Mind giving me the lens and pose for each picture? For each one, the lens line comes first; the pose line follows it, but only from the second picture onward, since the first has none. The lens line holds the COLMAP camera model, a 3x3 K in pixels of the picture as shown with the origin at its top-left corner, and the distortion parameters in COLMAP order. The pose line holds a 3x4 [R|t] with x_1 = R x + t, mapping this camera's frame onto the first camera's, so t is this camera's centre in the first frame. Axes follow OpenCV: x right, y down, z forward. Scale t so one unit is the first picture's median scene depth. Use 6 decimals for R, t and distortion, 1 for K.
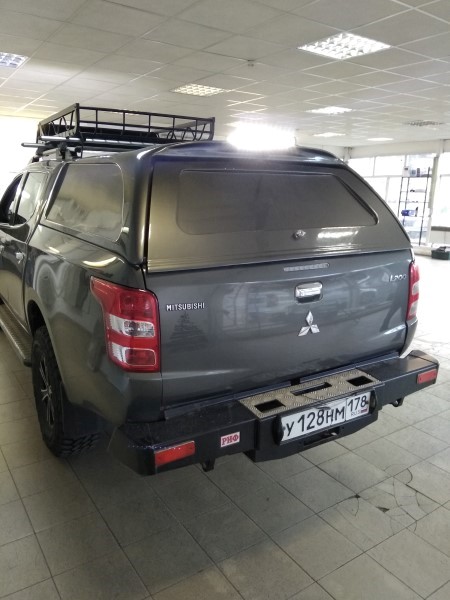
lens RADIAL K [[465.7, 0, 225.0], [0, 465.7, 300.0], [0, 0, 1]] dist [0.059298, -0.076482]
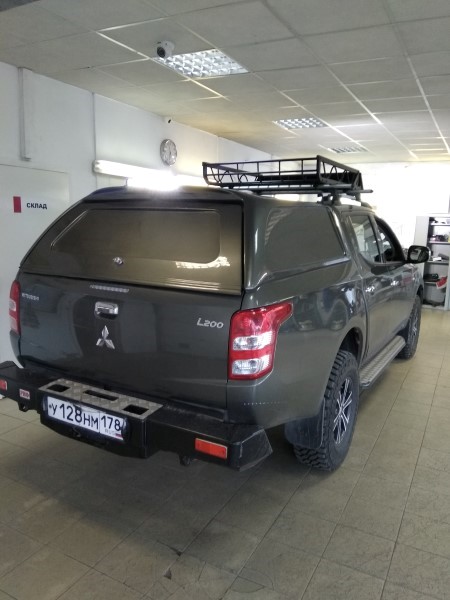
lens RADIAL K [[465.7, 0, 225.0], [0, 465.7, 300.0], [0, 0, 1]] dist [0.059298, -0.076482]
pose [[0.476269, 0.144819, -0.867292, 1.298582], [-0.224309, 0.973721, 0.039412, -0.149678], [0.850208, 0.175771, 0.496237, 0.659385]]
